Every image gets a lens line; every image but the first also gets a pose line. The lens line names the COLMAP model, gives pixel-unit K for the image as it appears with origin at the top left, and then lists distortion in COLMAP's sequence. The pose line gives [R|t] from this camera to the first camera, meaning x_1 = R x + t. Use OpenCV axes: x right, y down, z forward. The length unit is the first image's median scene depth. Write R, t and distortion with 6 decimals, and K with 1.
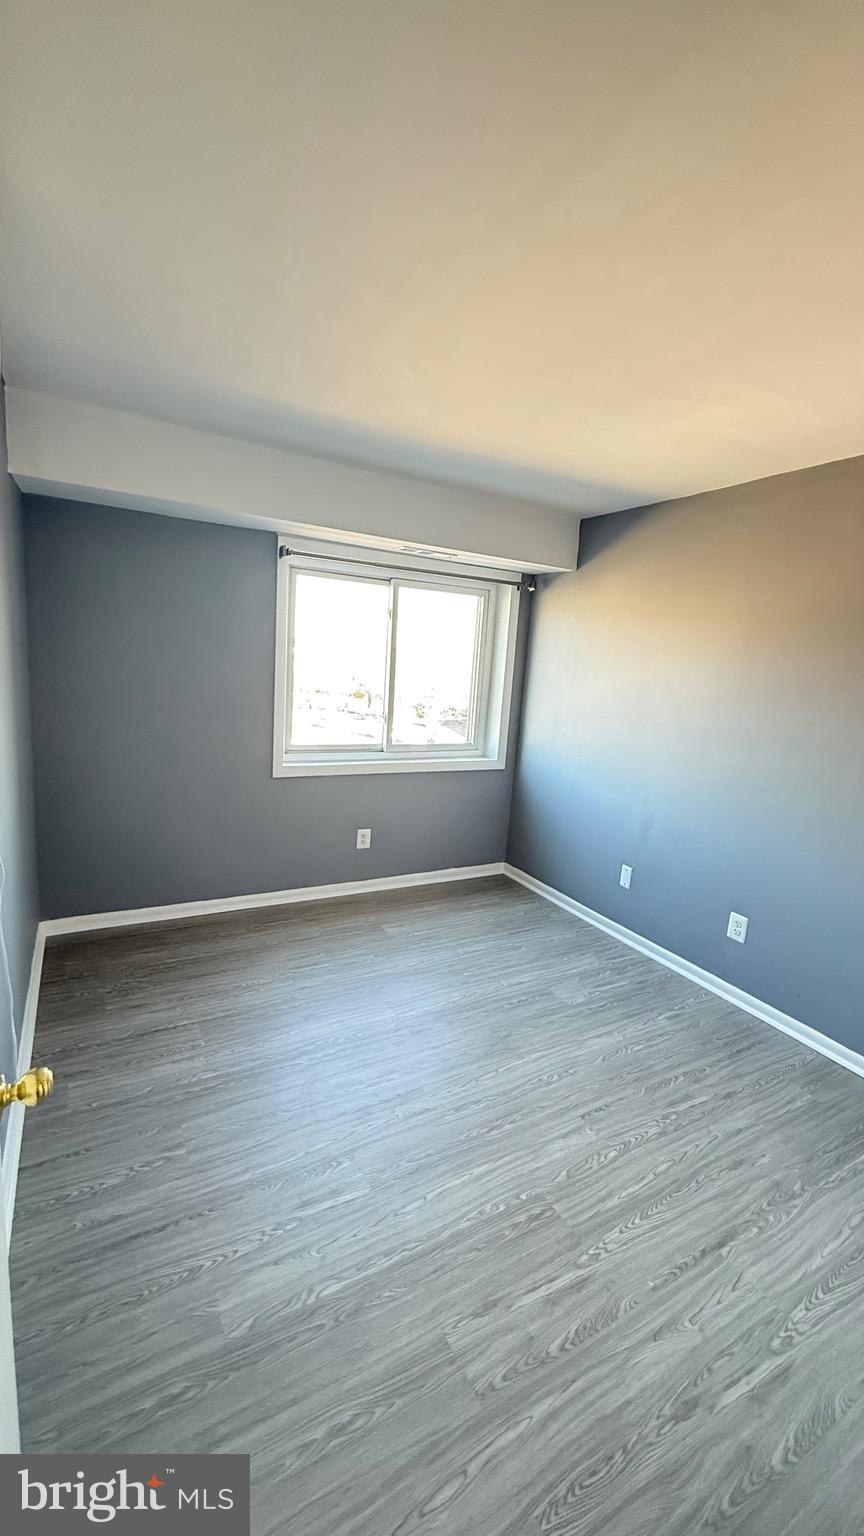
lens RADIAL K [[613.1, 0, 432.0], [0, 613.1, 768.0], [0, 0, 1]] dist [-0.001021, 0.000489]
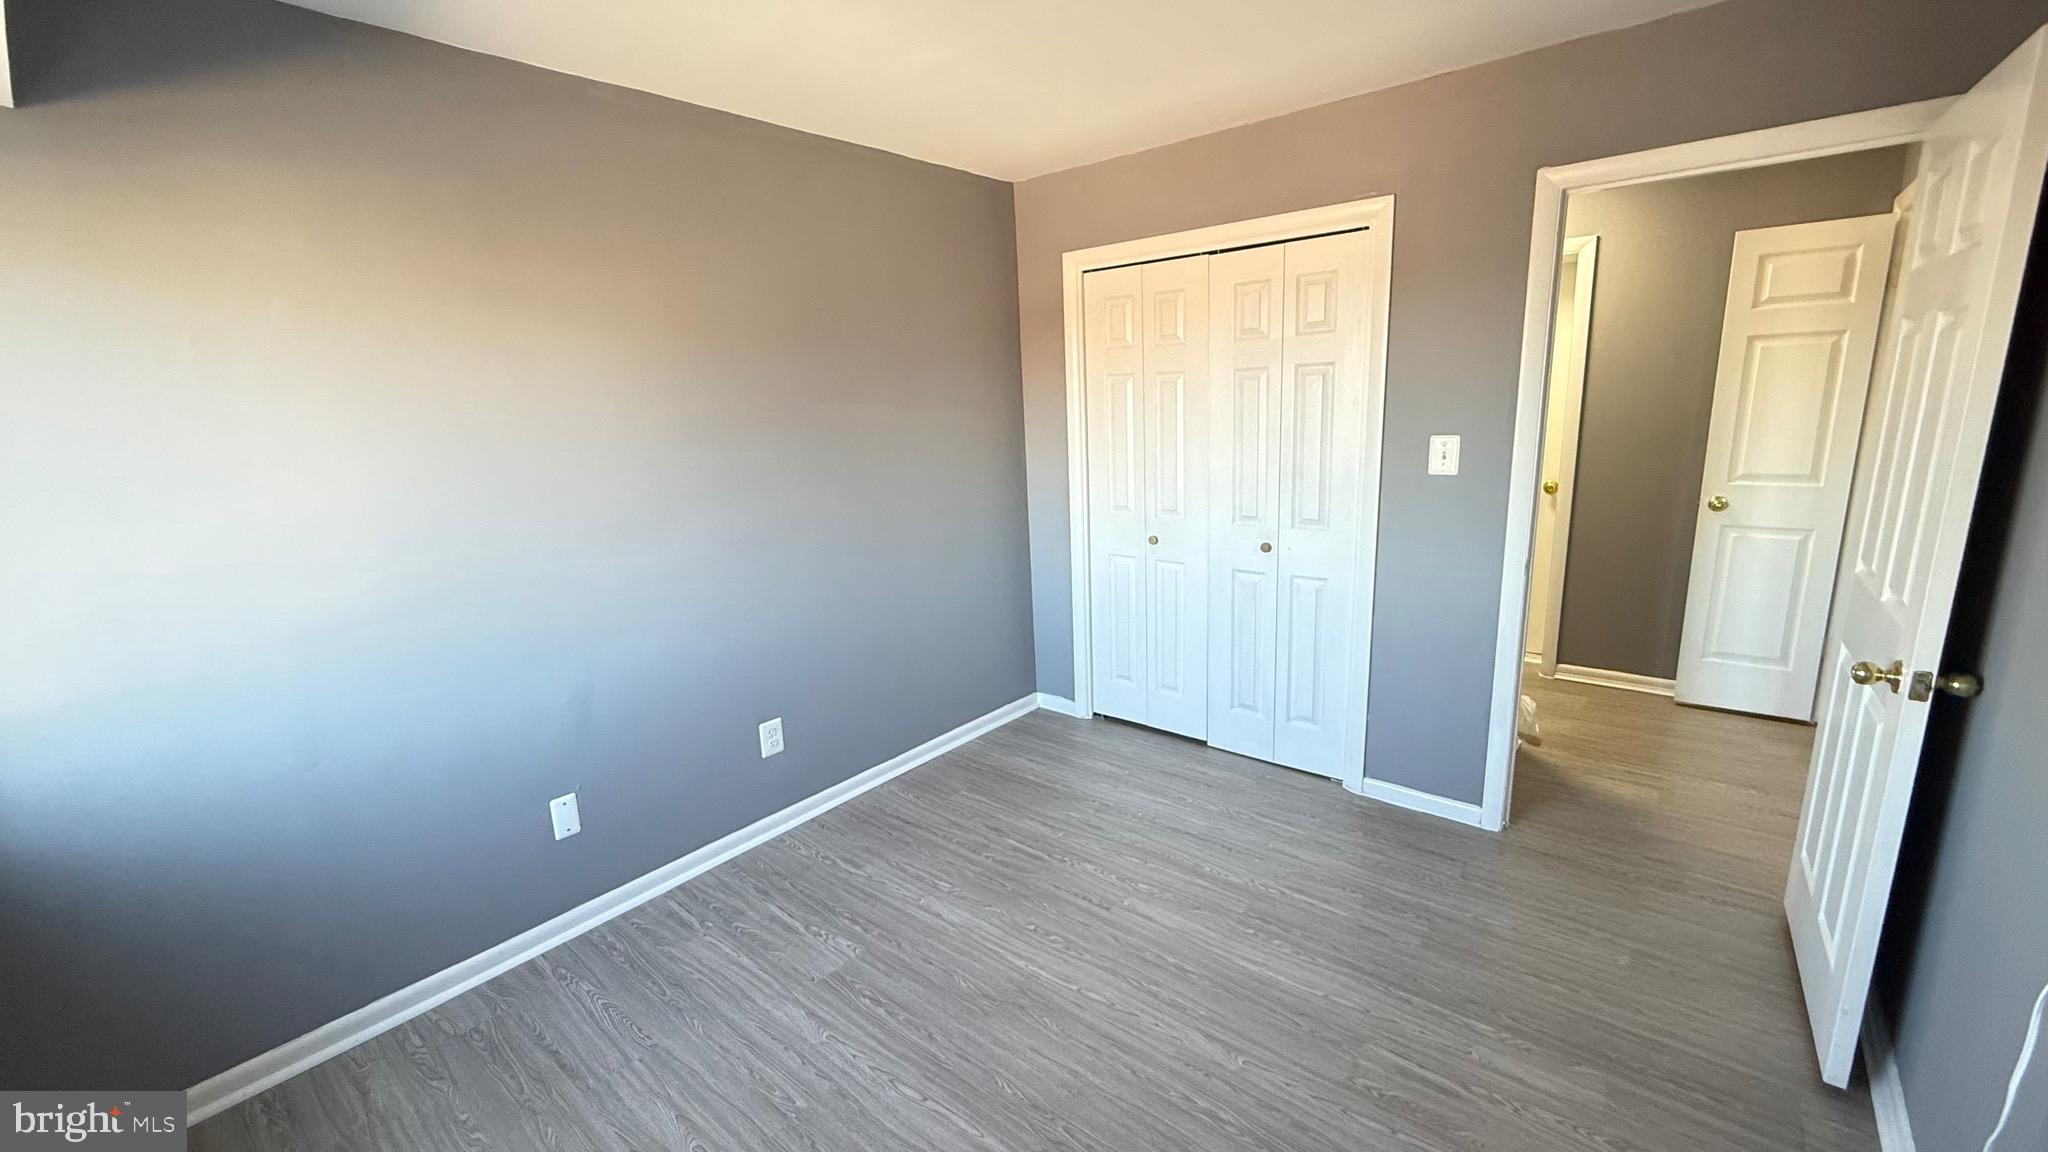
lens RADIAL K [[817.5, 0, 1022.9], [0, 817.5, 575.1], [0, 0, 1]] dist [-0.001021, 0.000489]
pose [[-0.352680, -0.258546, 0.899317, -0.545085], [0.179583, 0.924506, 0.336213, -0.244426], [-0.918350, 0.280077, -0.279624, 1.113234]]
